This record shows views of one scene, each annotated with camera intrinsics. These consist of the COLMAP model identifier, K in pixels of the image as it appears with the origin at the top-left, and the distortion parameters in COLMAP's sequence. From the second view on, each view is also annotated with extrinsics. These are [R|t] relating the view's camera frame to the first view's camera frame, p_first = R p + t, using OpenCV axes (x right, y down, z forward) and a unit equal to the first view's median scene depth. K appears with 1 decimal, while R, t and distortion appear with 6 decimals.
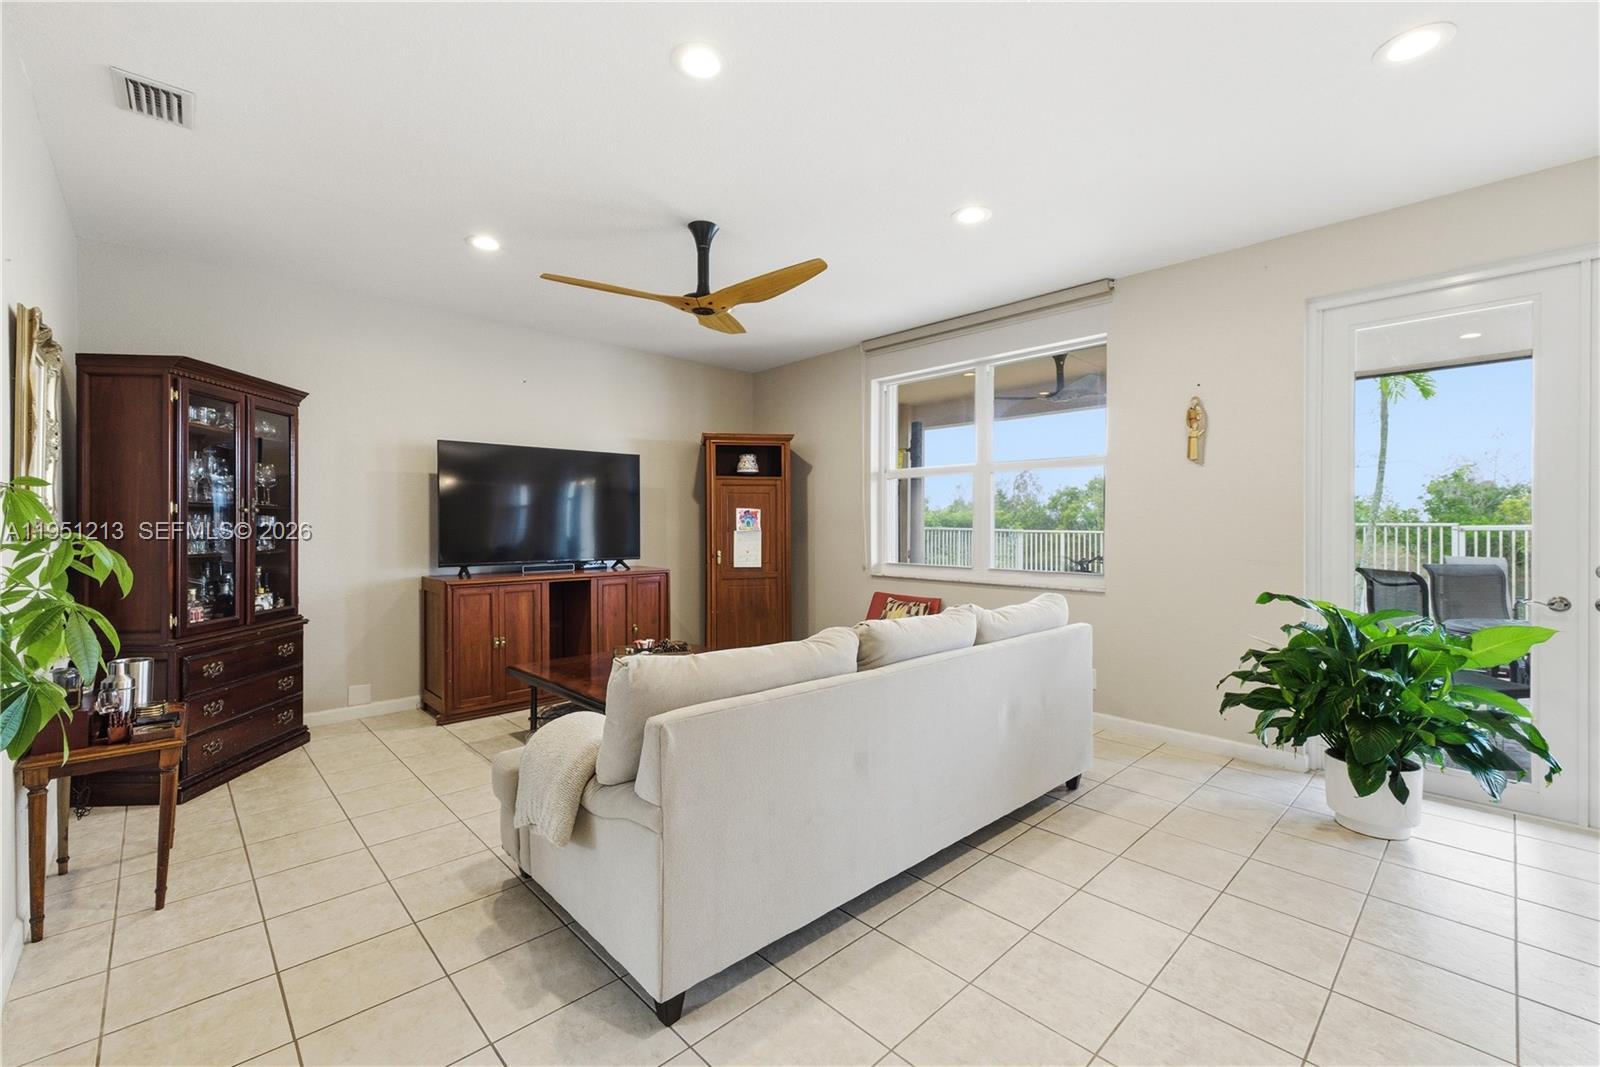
lens RADIAL K [[670.0, 0, 792.5], [0, 670.0, 530.0], [0, 0, 1]] dist [0.007372, -0.000796]
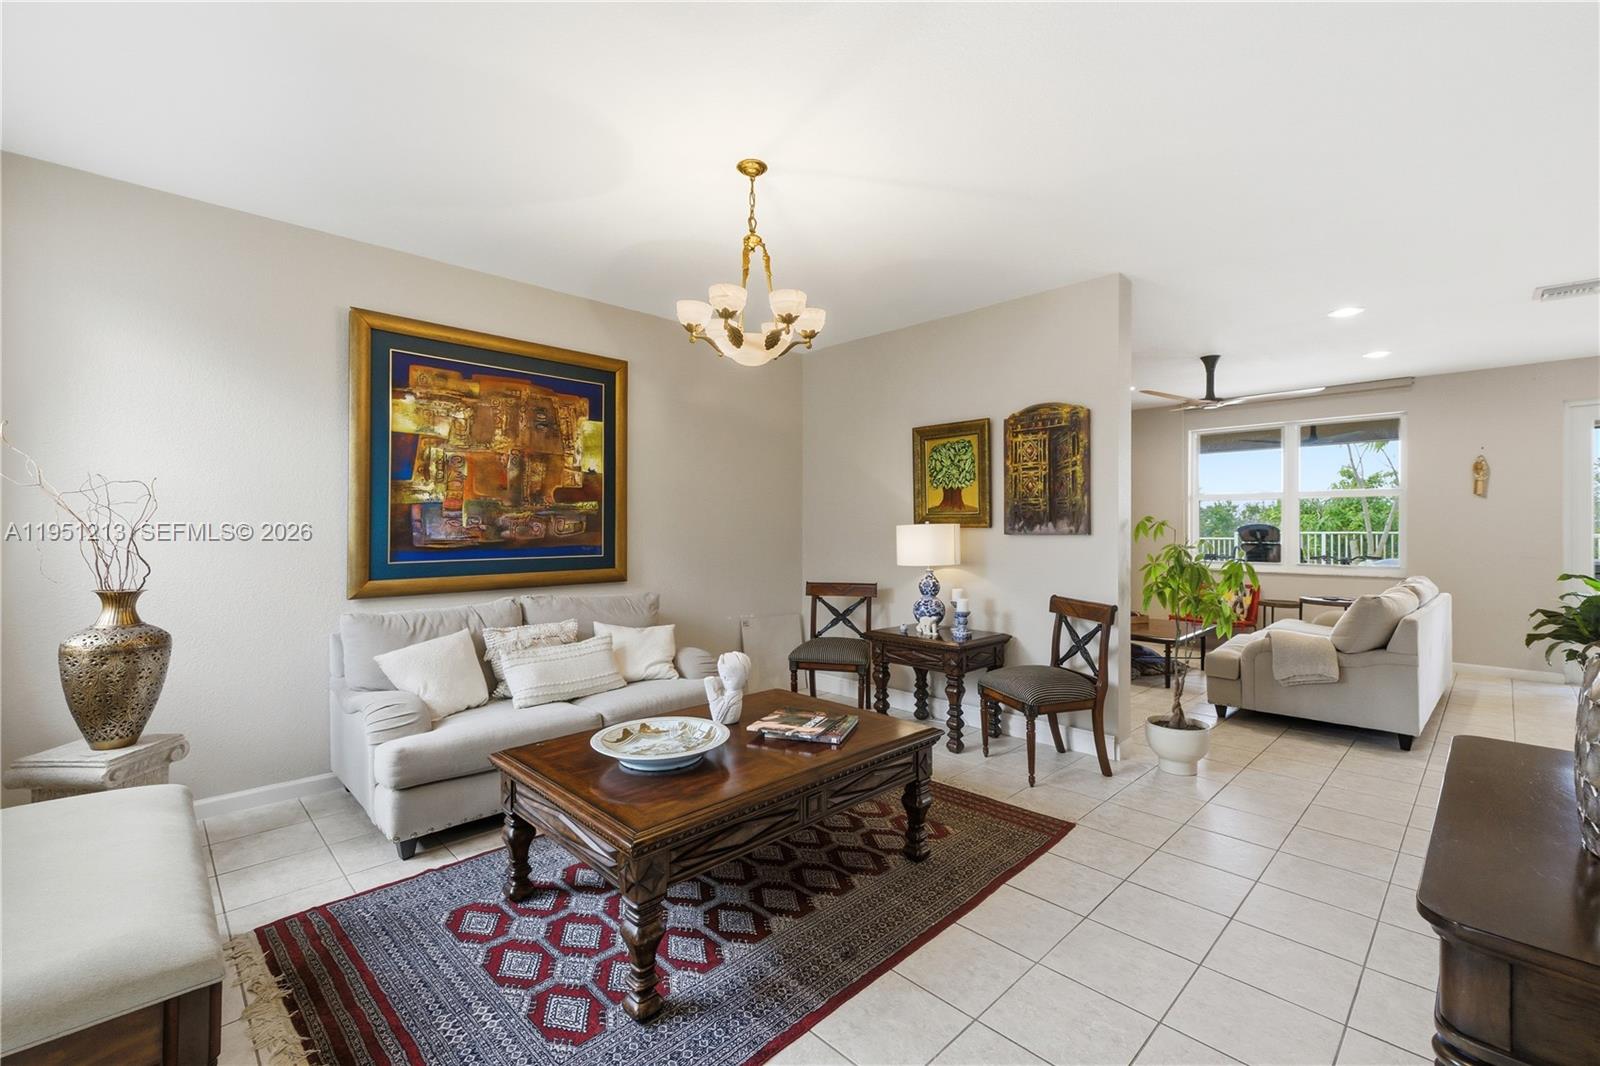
lens RADIAL K [[670.0, 0, 806.6], [0, 670.0, 532.8], [0, 0, 1]] dist [0.007372, -0.000796]
pose [[0.999867, 0.002915, 0.016025, -0.830113], [-0.002807, 0.999973, -0.006787, 0.001244], [-0.016044, 0.006741, 0.999849, -0.468852]]
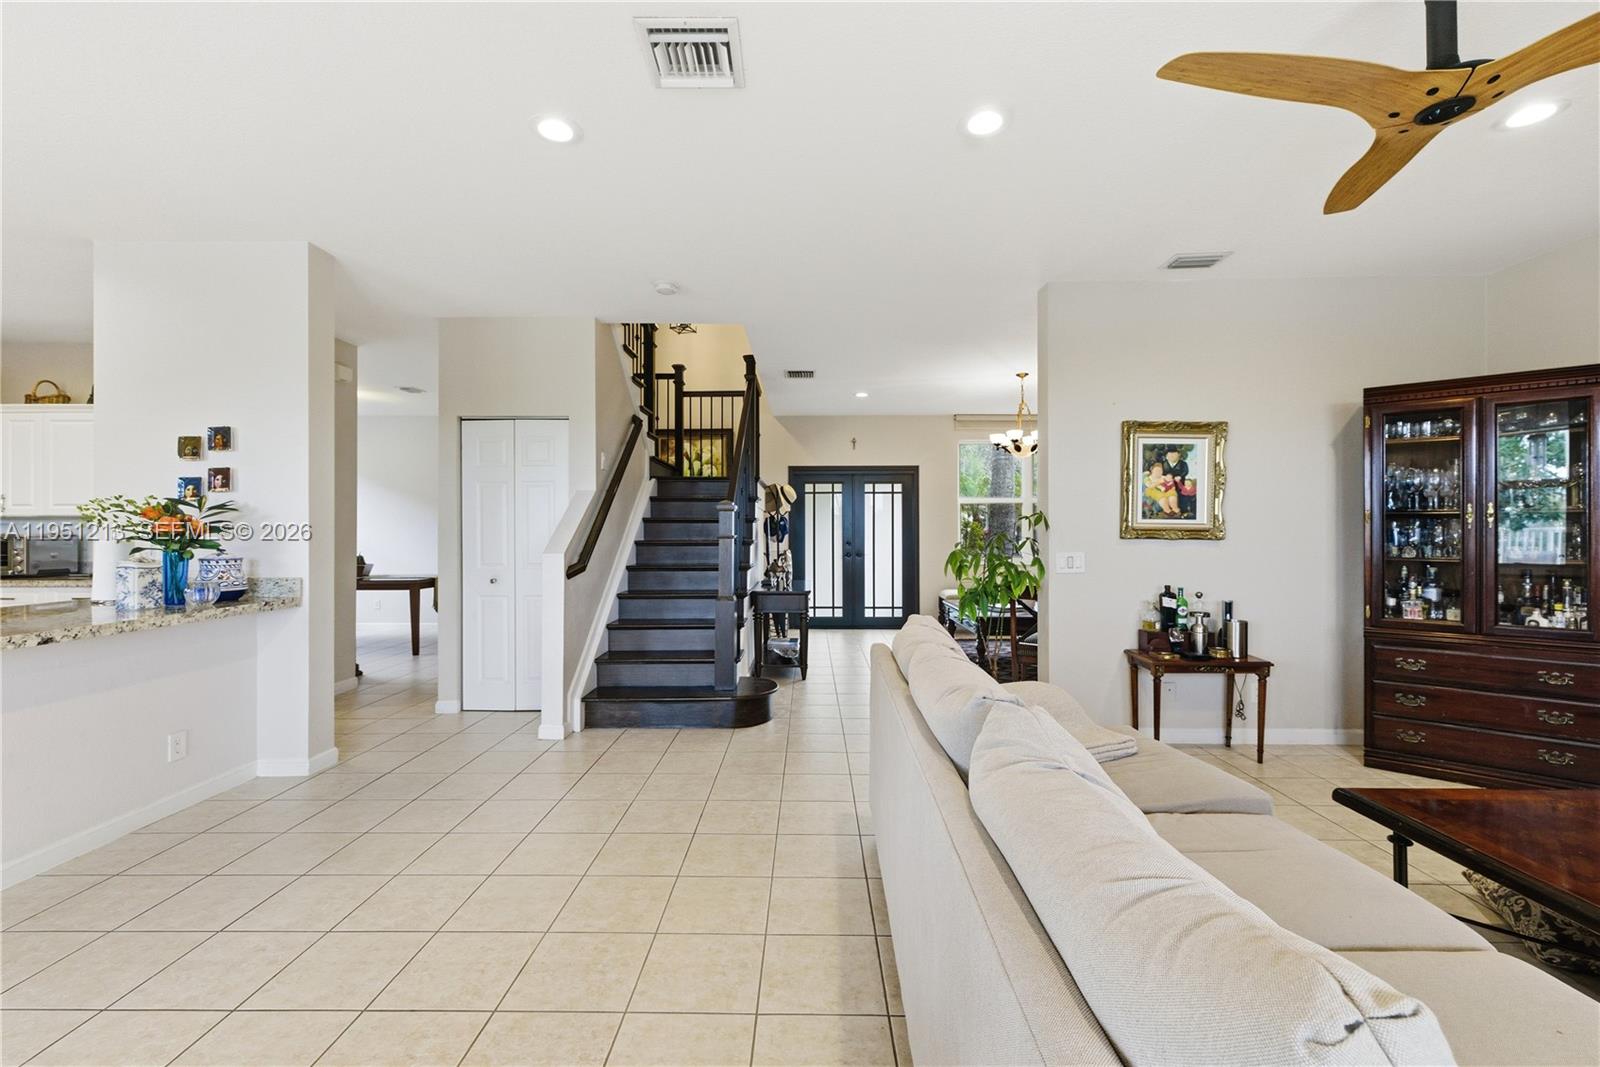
lens RADIAL K [[670.0, 0, 804.6], [0, 670.0, 527.2], [0, 0, 1]] dist [0.007372, -0.000796]
pose [[-0.685841, -0.007187, -0.727716, 0.412836], [-0.009388, 0.999955, -0.001027, -0.001713], [0.727691, 0.006127, -0.685878, 0.719427]]
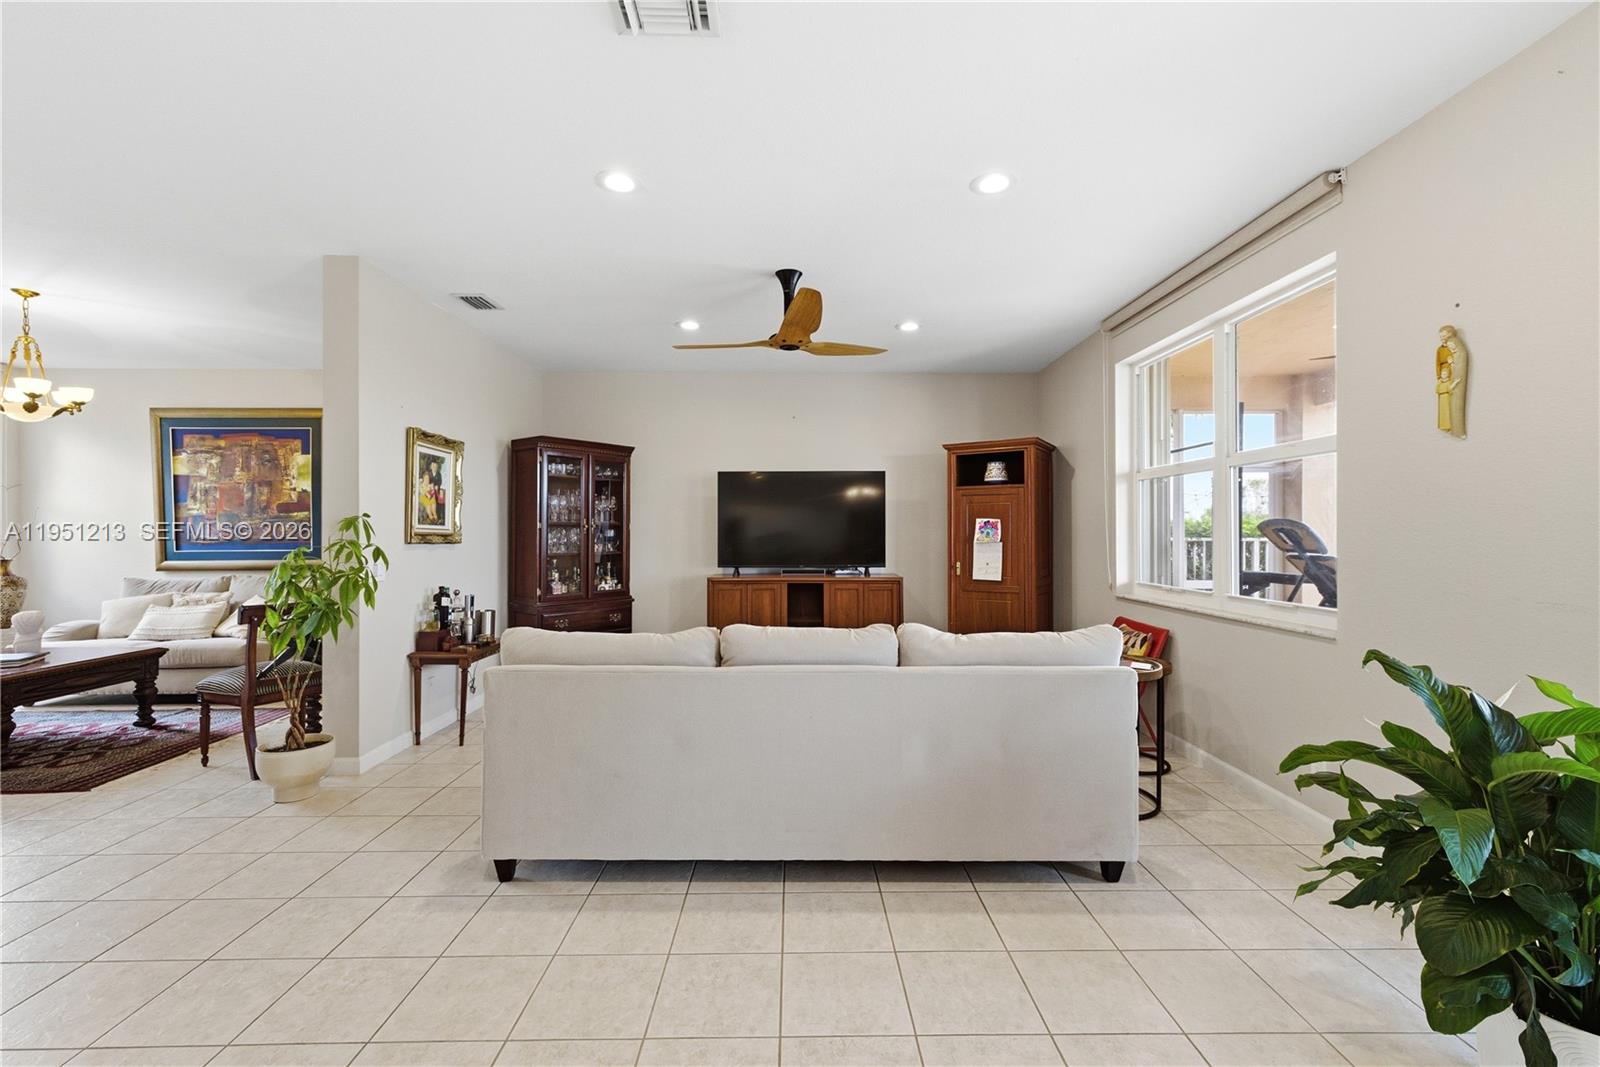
lens RADIAL K [[670.0, 0, 798.5], [0, 670.0, 534.5], [0, 0, 1]] dist [0.007372, -0.000796]
pose [[0.738080, 0.001571, -0.674711, 0.460604], [-0.007530, 0.999954, -0.005908, -0.002492], [0.674671, 0.009442, 0.738058, 0.130169]]
